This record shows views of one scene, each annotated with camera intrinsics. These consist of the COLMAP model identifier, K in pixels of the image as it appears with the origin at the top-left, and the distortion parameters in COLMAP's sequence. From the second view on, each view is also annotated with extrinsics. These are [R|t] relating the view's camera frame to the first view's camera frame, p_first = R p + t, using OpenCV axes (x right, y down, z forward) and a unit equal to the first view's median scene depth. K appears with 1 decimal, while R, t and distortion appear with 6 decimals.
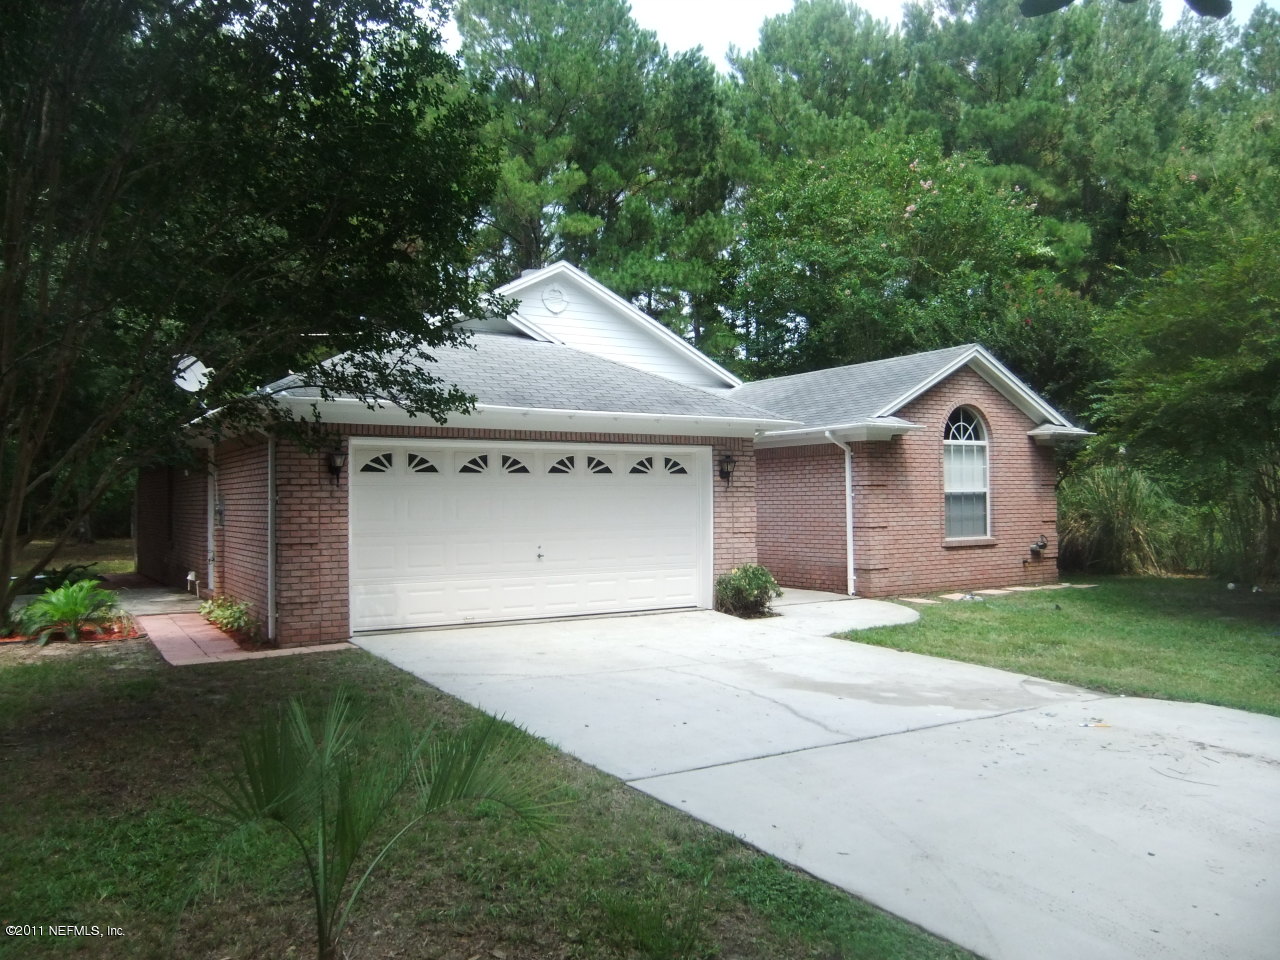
lens RADIAL K [[1048.4, 0, 639.4], [0, 1048.4, 473.7], [0, 0, 1]] dist [-0.025088, 0.013309]
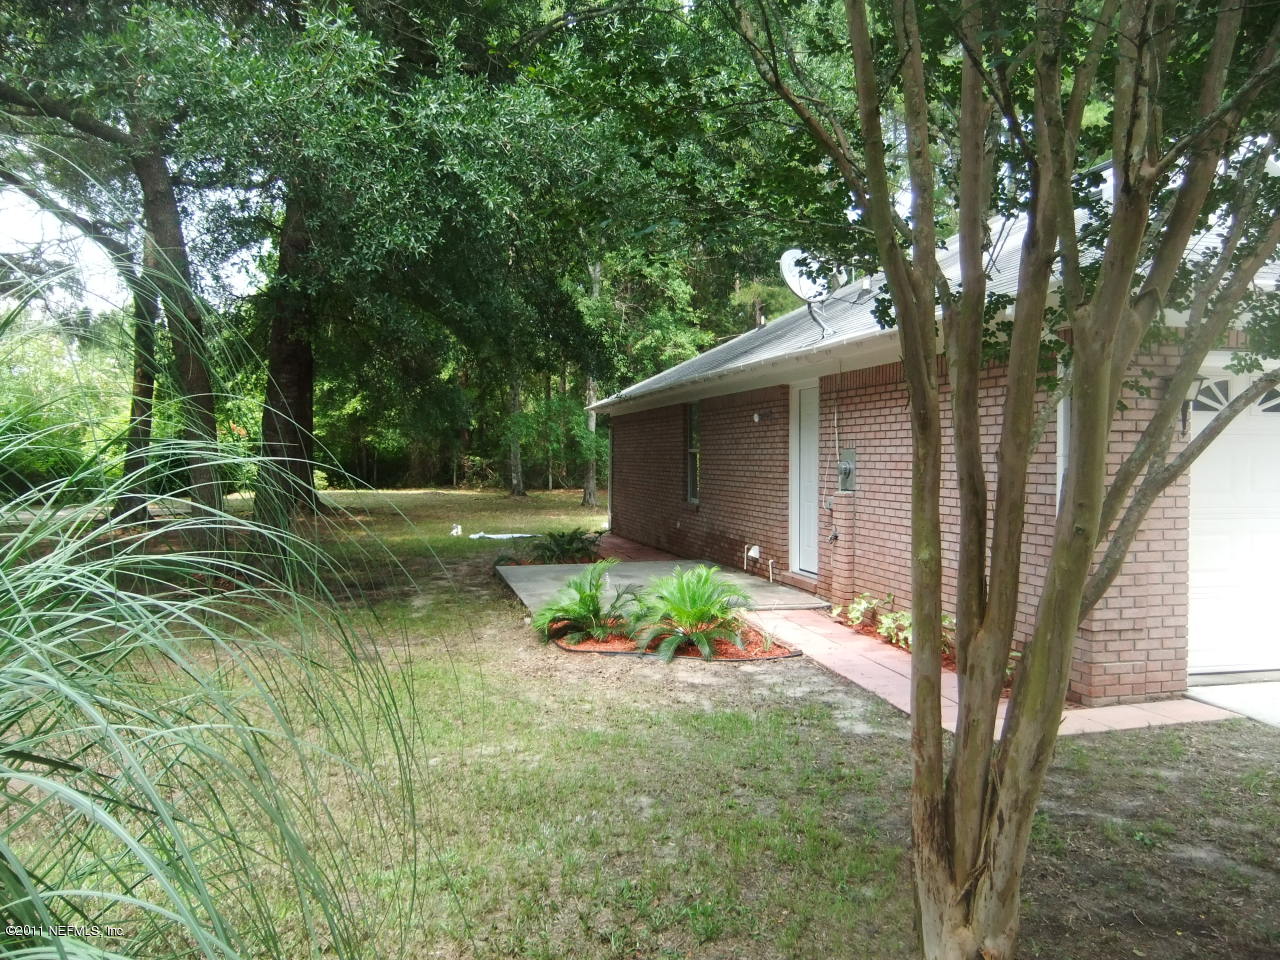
lens RADIAL K [[1048.4, 0, 639.9], [0, 1048.4, 480.0], [0, 0, 1]] dist [-0.025088, 0.013309]
pose [[0.948793, 0.019986, -0.315265, -0.289871], [-0.004829, 0.998798, 0.048787, 0.008186], [0.315860, -0.044766, 0.947749, 0.261633]]
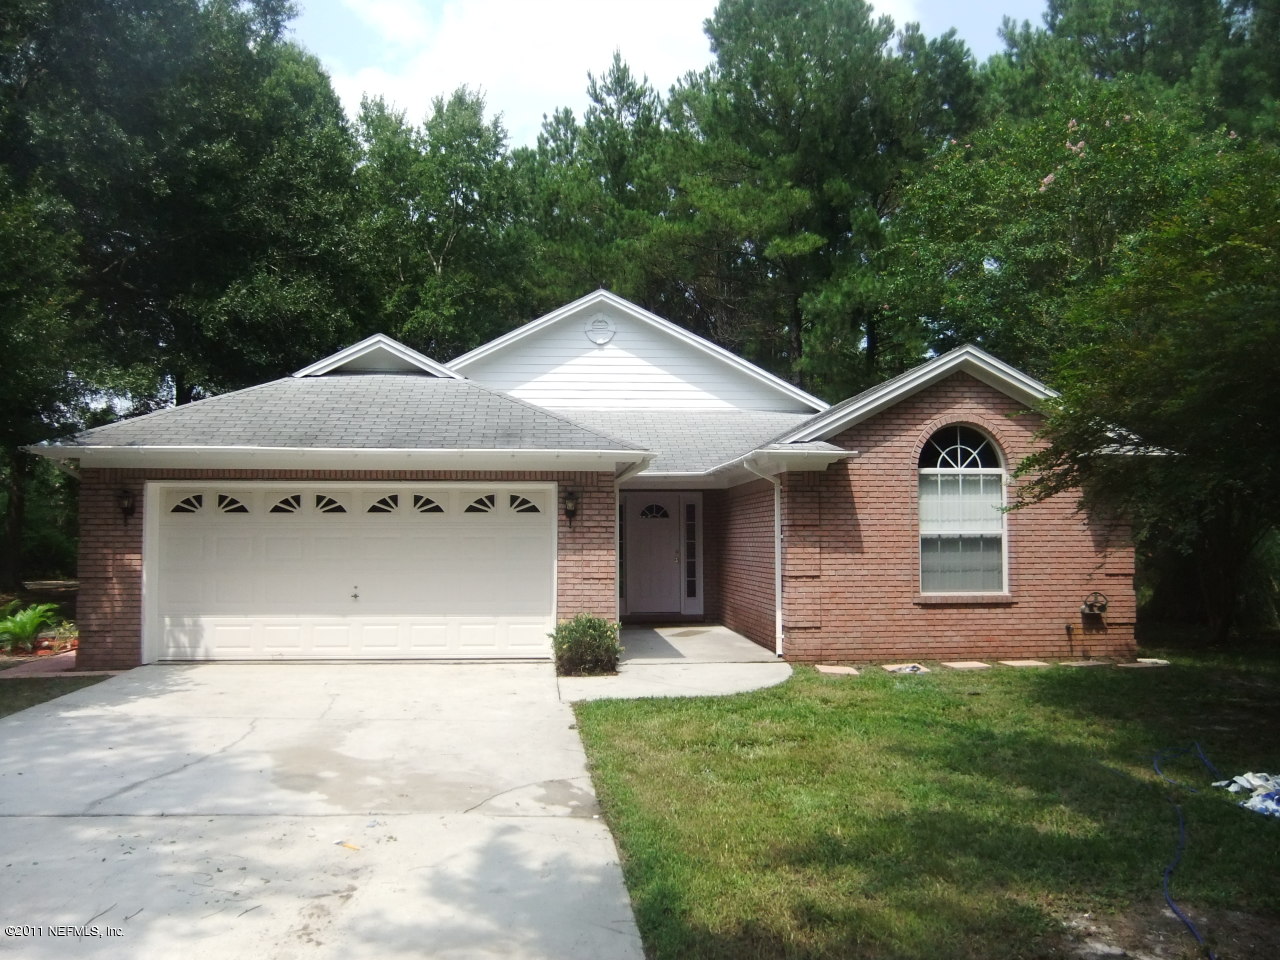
lens RADIAL K [[1048.4, 0, 639.0], [0, 1048.4, 490.8], [0, 0, 1]] dist [-0.025088, 0.013309]
pose [[0.880814, -0.013737, -0.473264, 0.516721], [0.004106, 0.999763, -0.021378, 0.000895], [0.473445, 0.016887, 0.880661, 0.218264]]
